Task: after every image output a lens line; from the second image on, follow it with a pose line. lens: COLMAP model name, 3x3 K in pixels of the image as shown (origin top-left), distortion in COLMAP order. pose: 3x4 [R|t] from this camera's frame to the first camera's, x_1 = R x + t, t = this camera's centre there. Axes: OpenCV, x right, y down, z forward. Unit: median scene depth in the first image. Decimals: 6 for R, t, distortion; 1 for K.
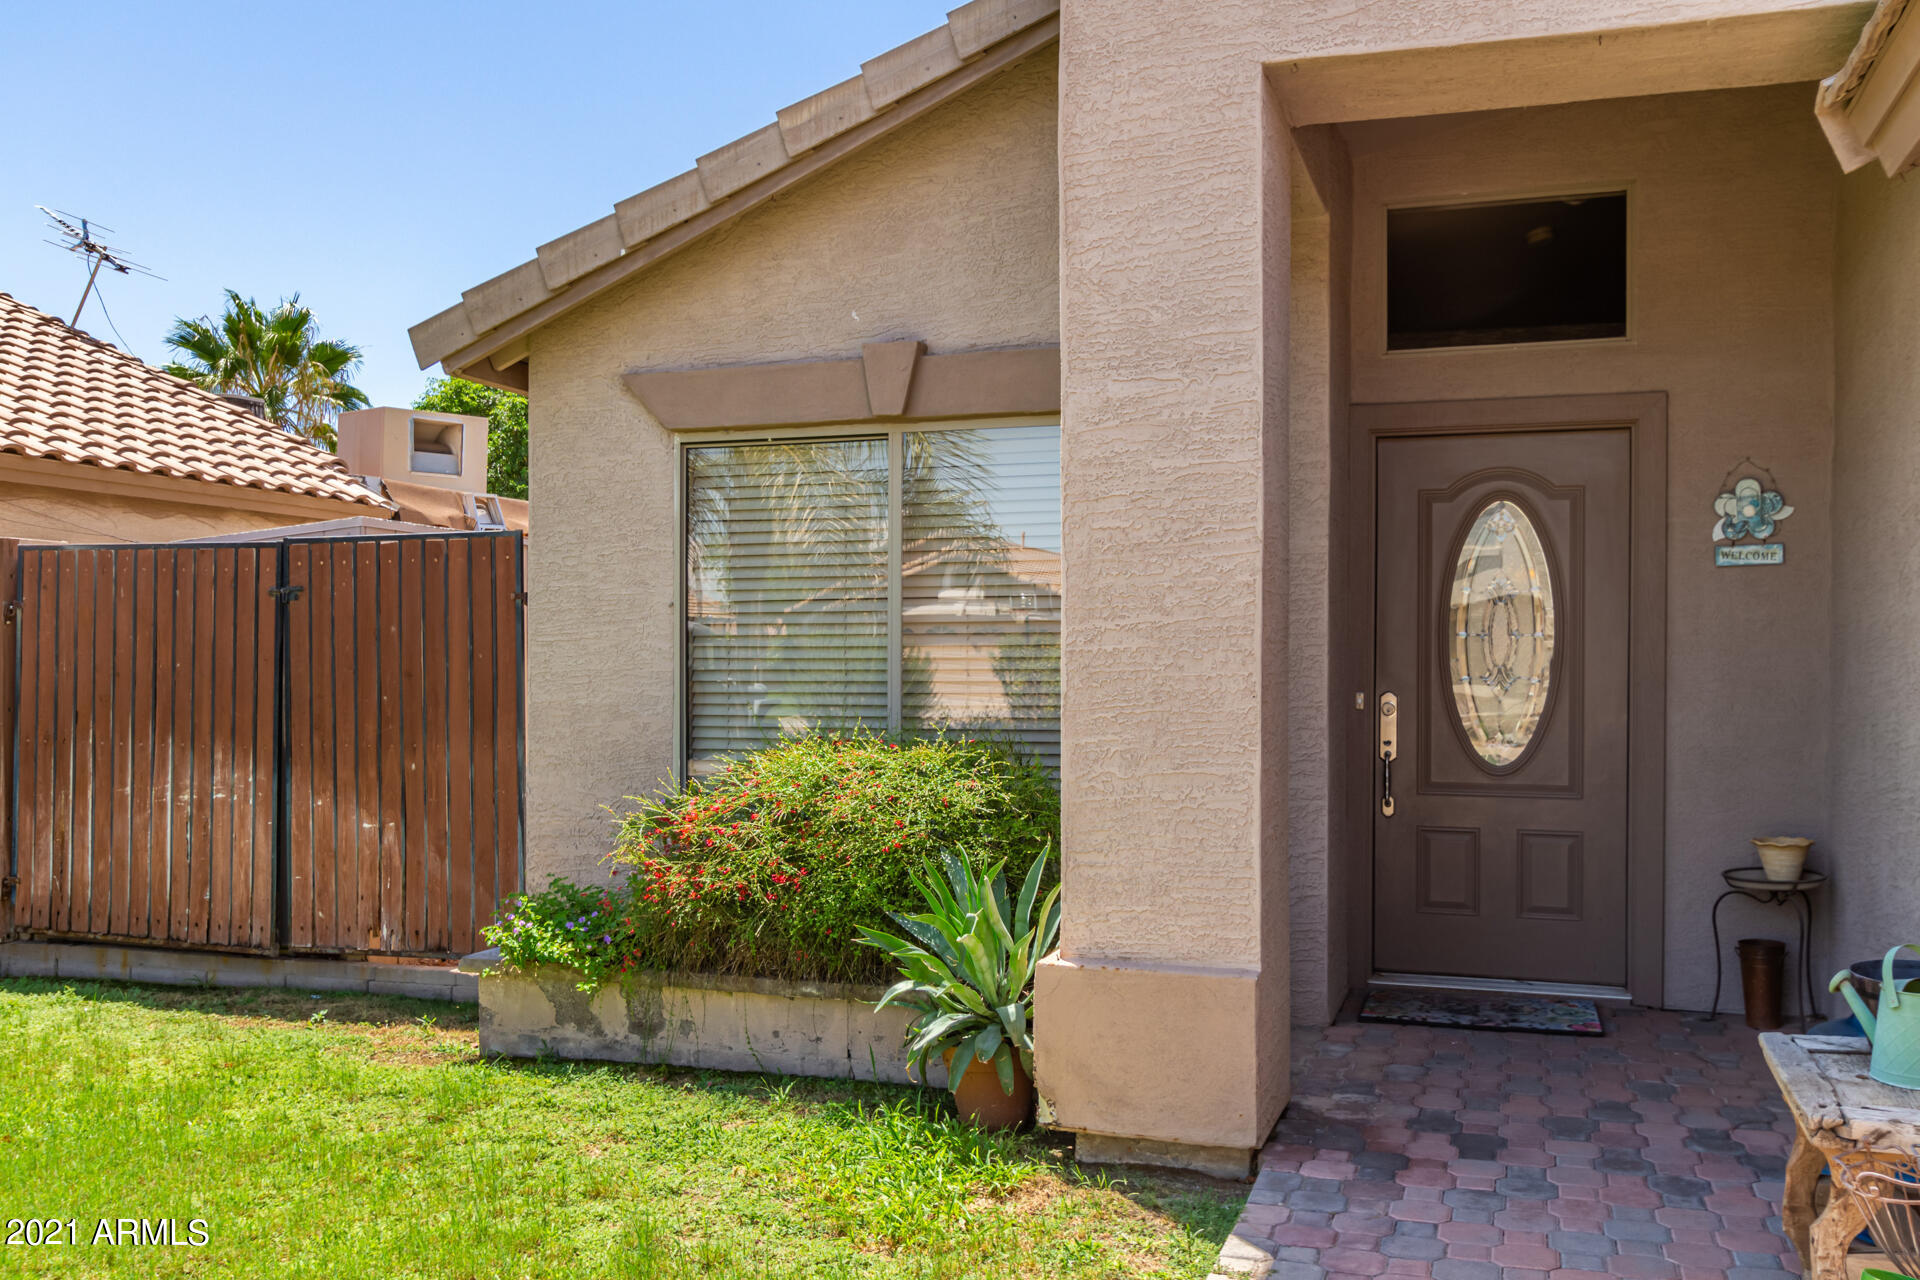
lens RADIAL K [[1972.4, 0, 959.6], [0, 1972.4, 643.9], [0, 0, 1]] dist [-0.001578, 0.000000]
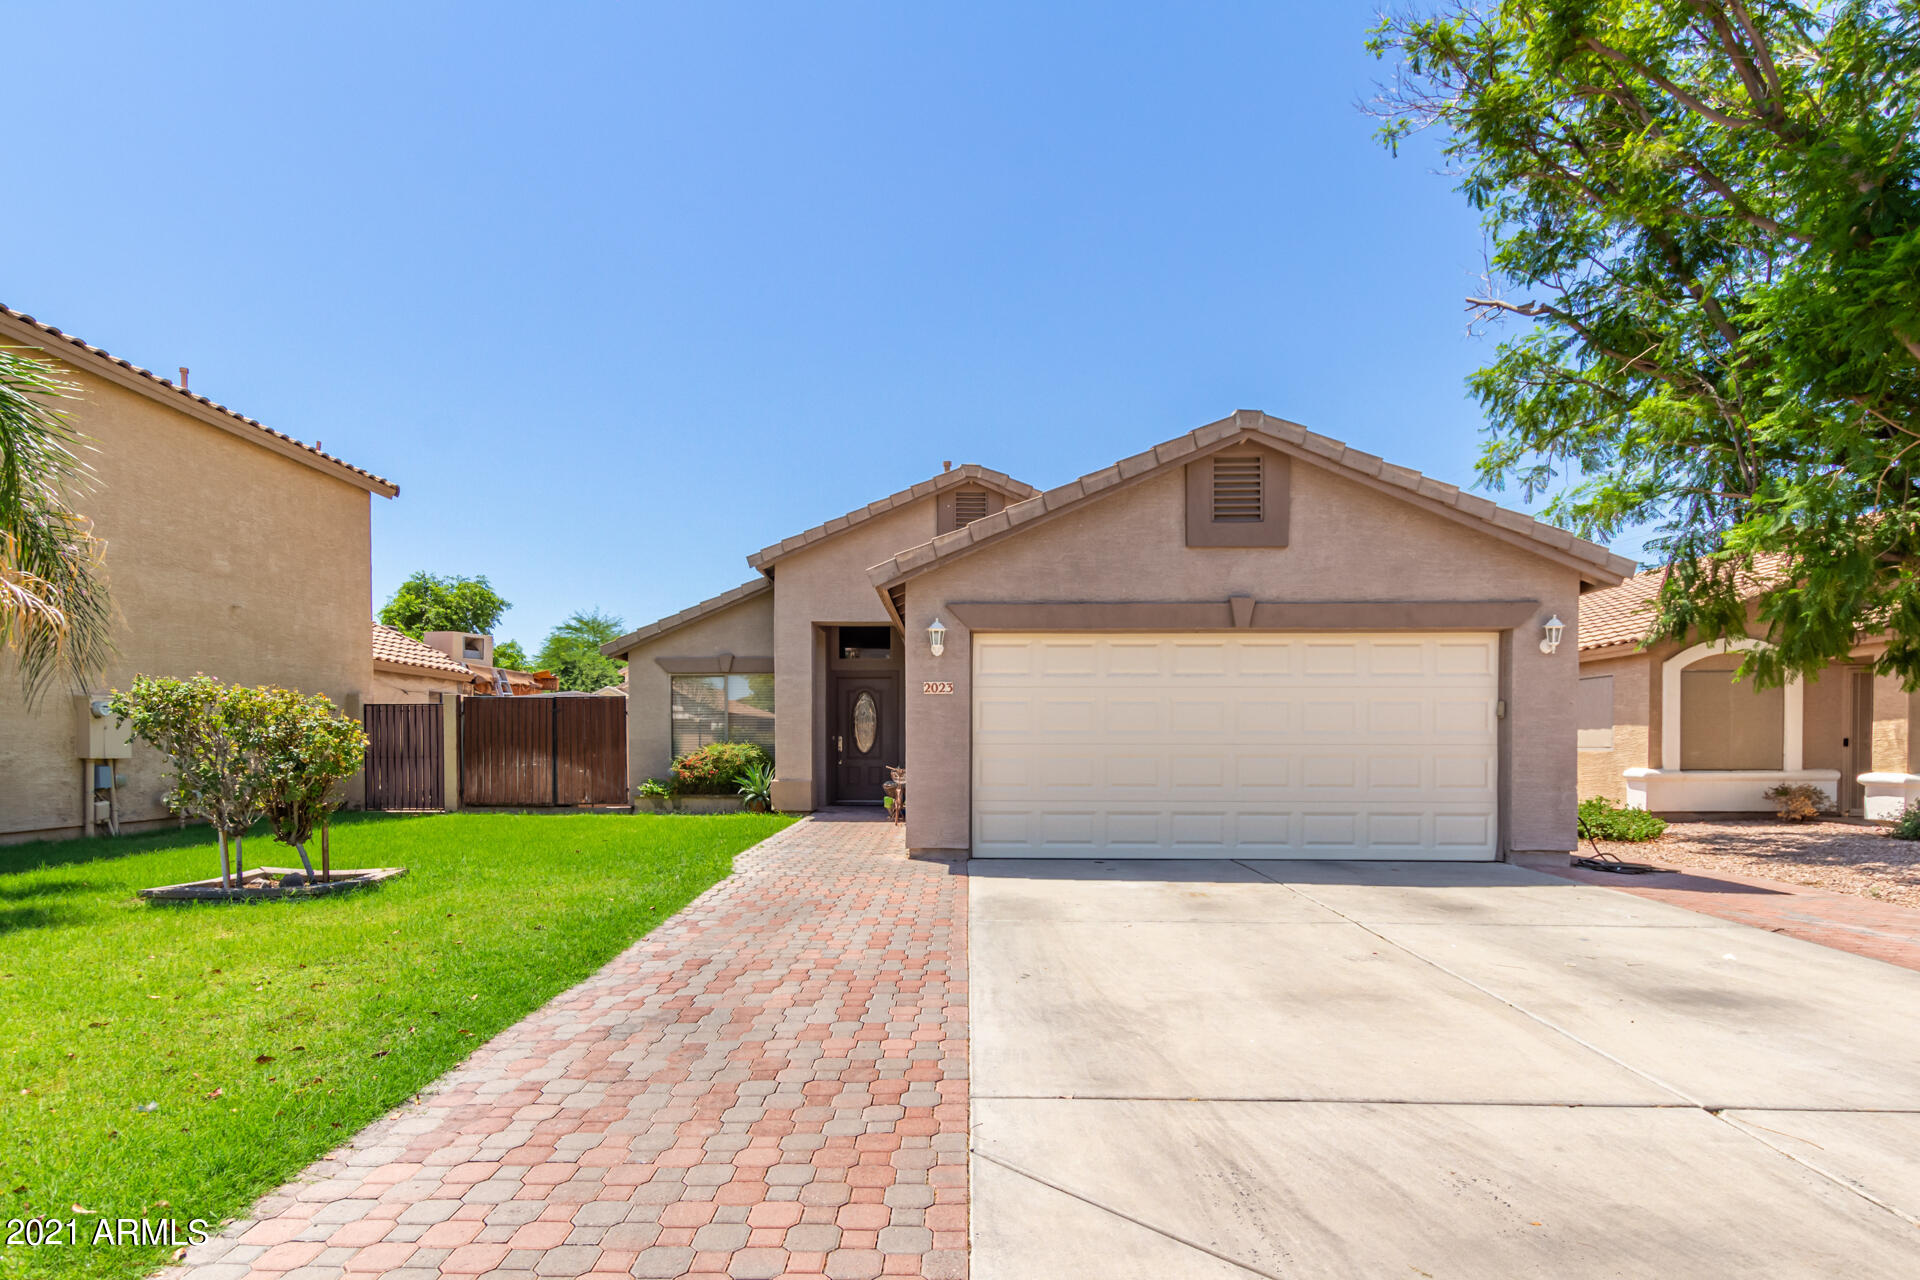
lens RADIAL K [[1001.9, 0, 977.3], [0, 1001.9, 746.6], [0, 0, 1]] dist [0.001009, 0.000021]
pose [[0.949301, -0.002719, 0.314356, -0.192069], [-0.001305, 0.999920, 0.012590, 0.019241], [-0.314365, -0.012362, 0.949222, -1.203224]]
